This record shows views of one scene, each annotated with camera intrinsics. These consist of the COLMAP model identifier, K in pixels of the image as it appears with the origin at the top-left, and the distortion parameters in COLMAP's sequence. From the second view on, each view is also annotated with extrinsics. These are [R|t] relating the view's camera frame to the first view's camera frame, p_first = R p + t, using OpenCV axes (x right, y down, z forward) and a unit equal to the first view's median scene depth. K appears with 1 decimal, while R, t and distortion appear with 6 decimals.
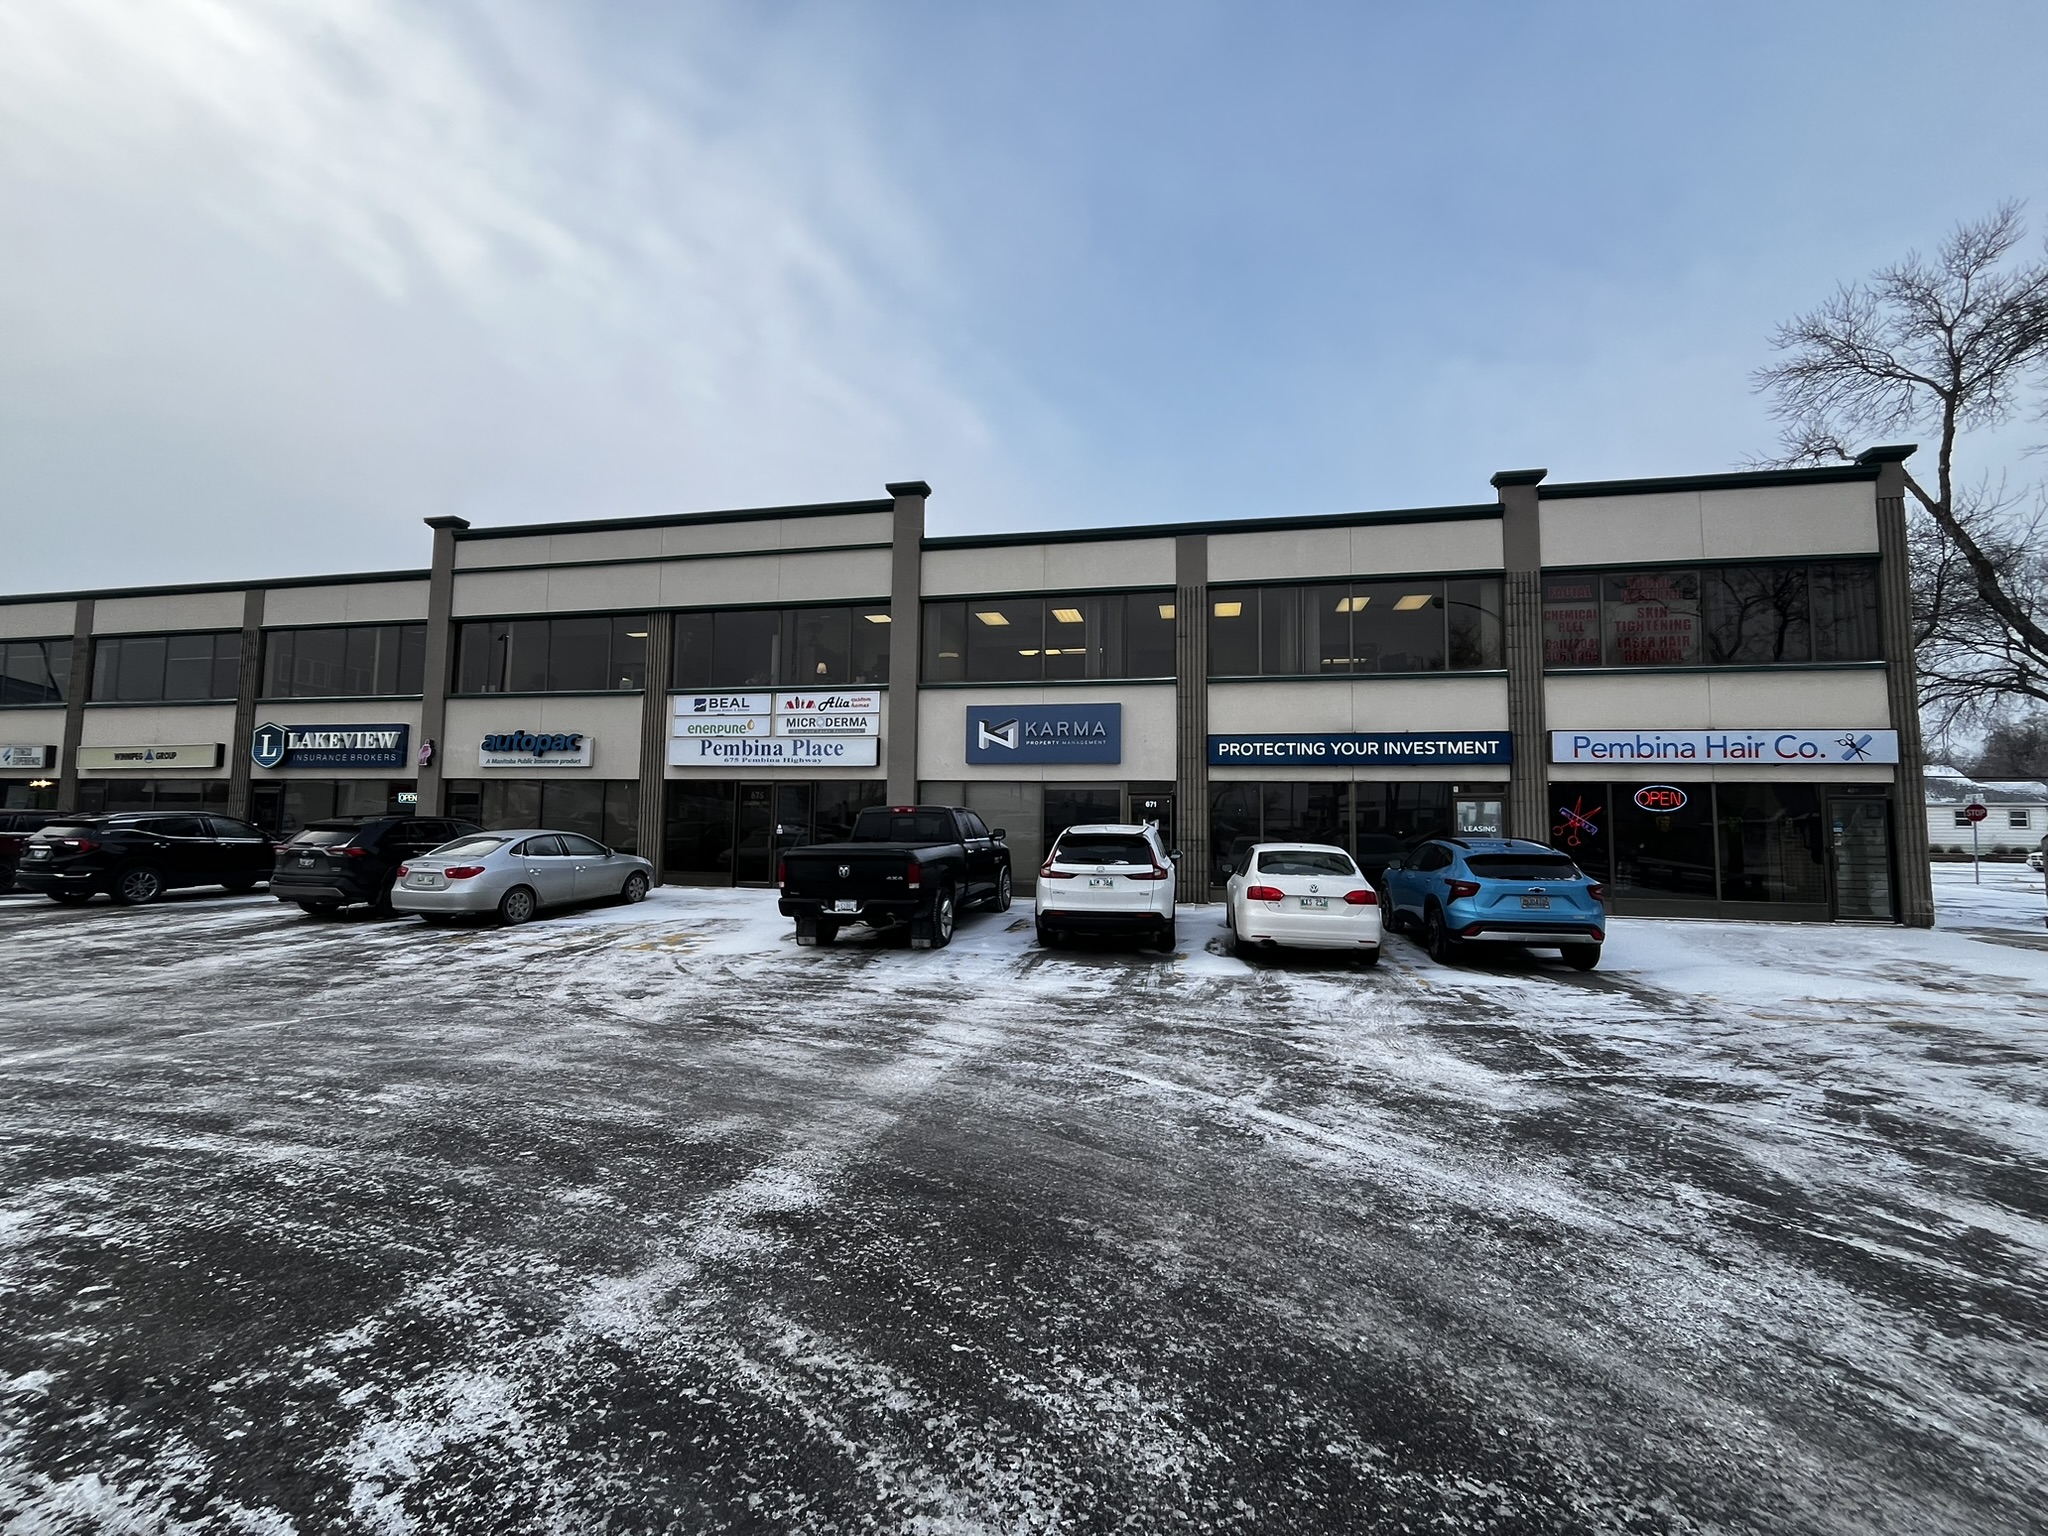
lens RADIAL K [[824.6, 0, 1024.9], [0, 824.6, 760.7], [0, 0, 1]] dist [-0.001757, -0.000977]
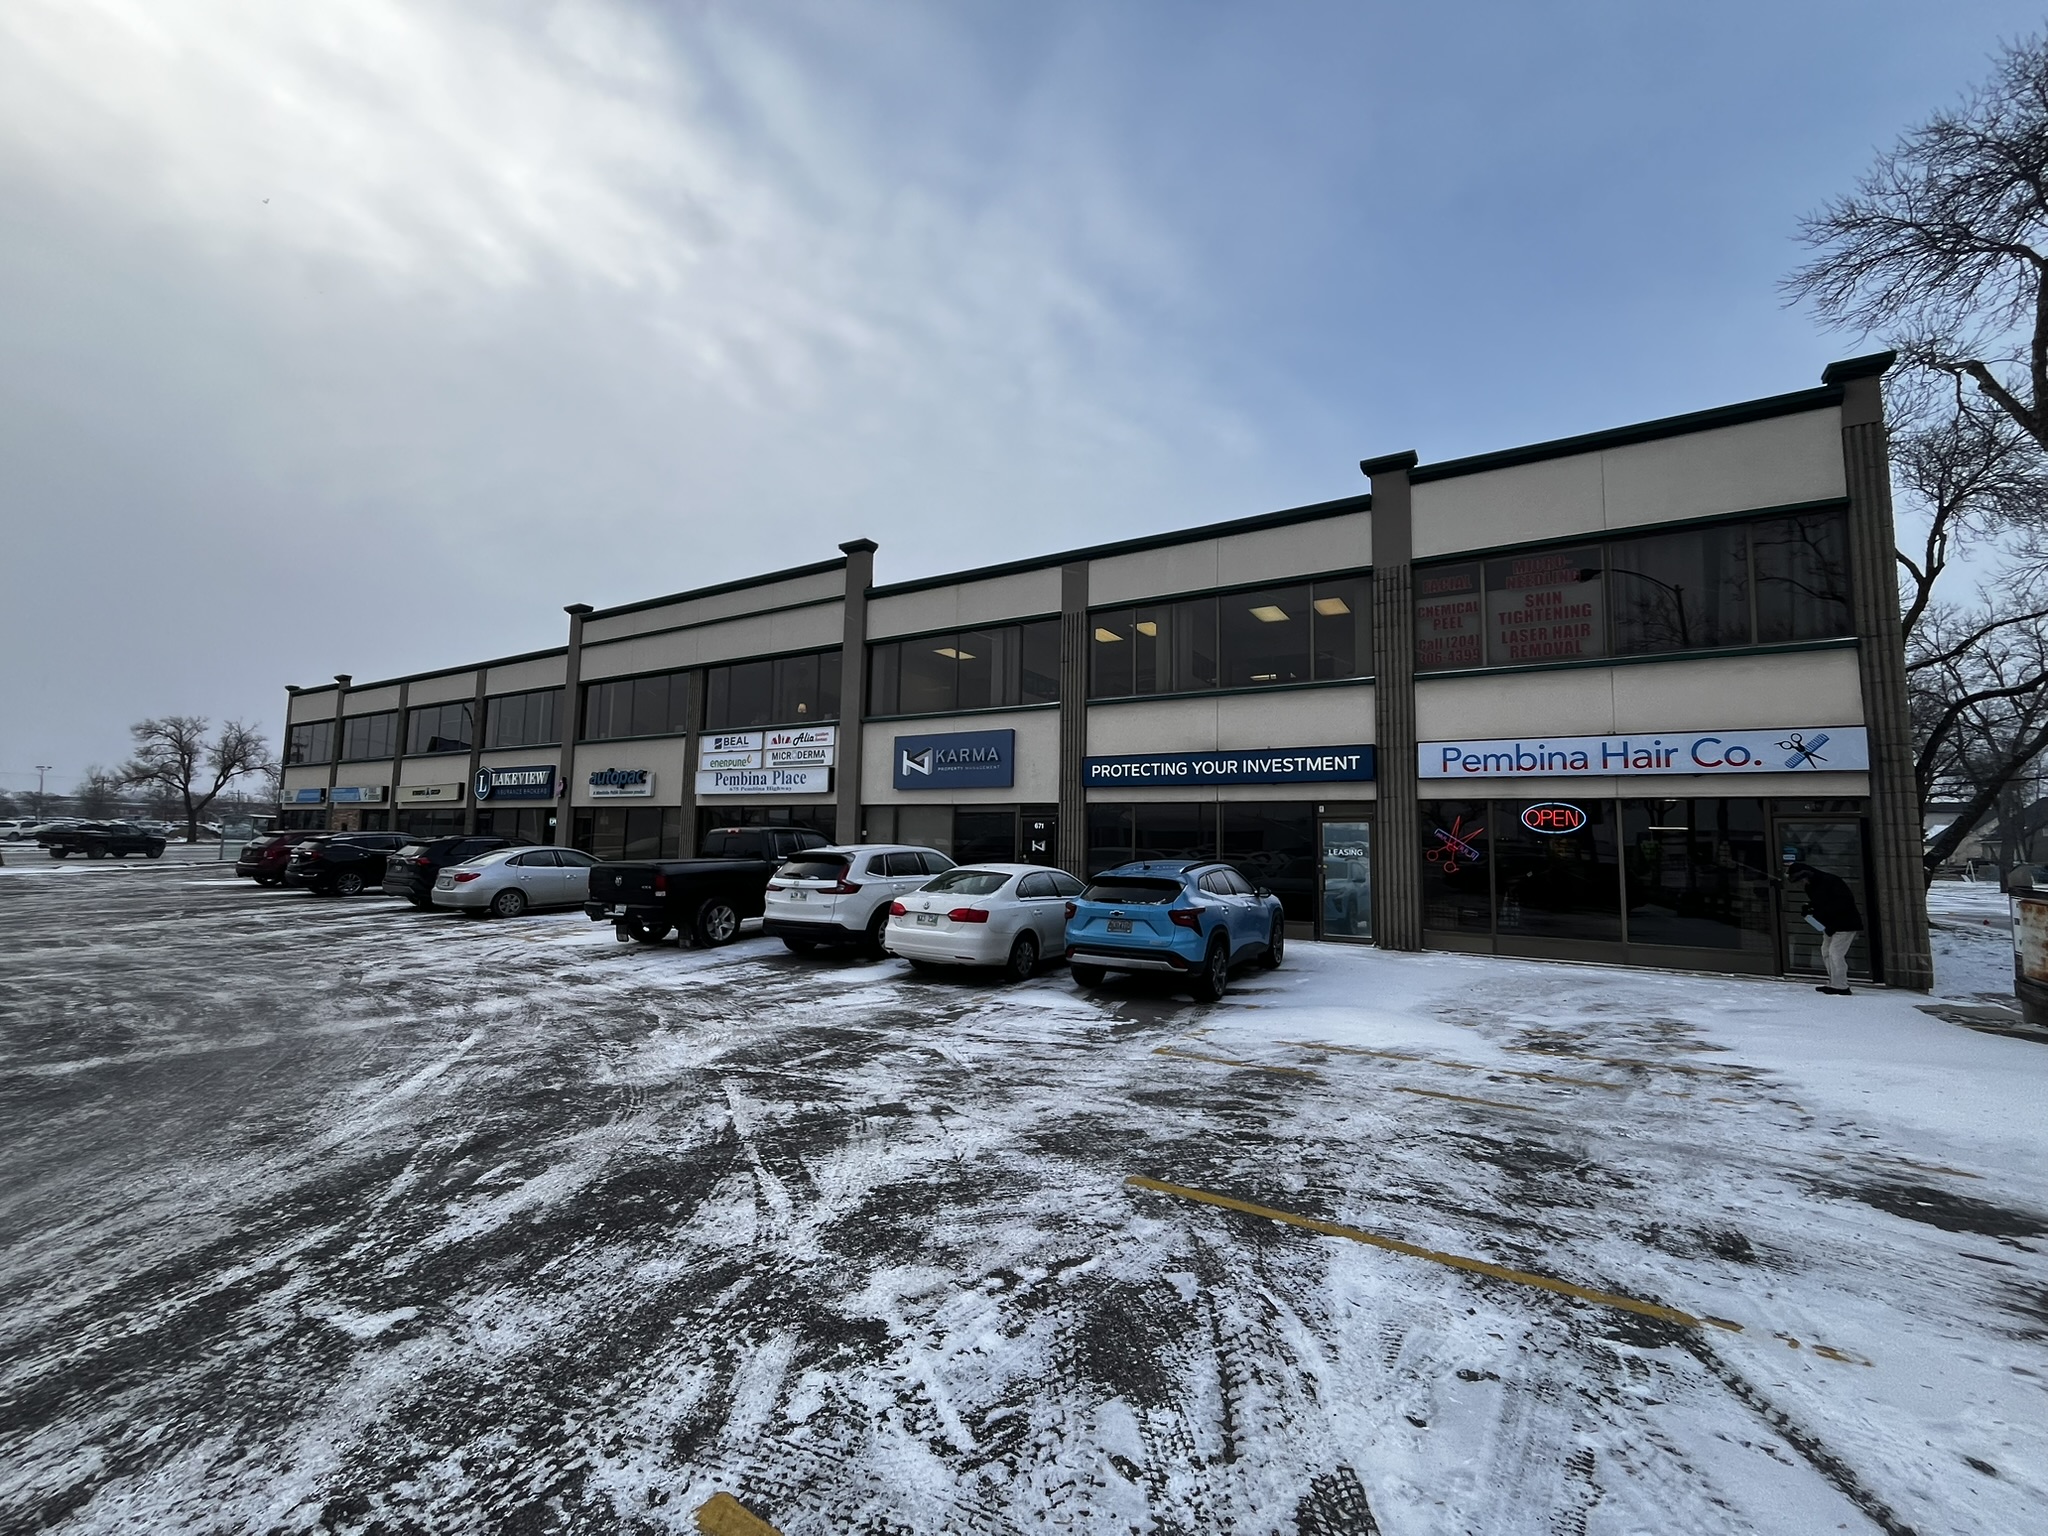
lens RADIAL K [[824.6, 0, 1059.9], [0, 824.6, 783.2], [0, 0, 1]] dist [-0.001757, -0.000977]
pose [[0.944299, -0.019255, -0.328524, 0.536332], [0.021318, 0.999769, 0.002677, -0.002601], [0.328397, -0.009532, 0.944492, 0.026031]]
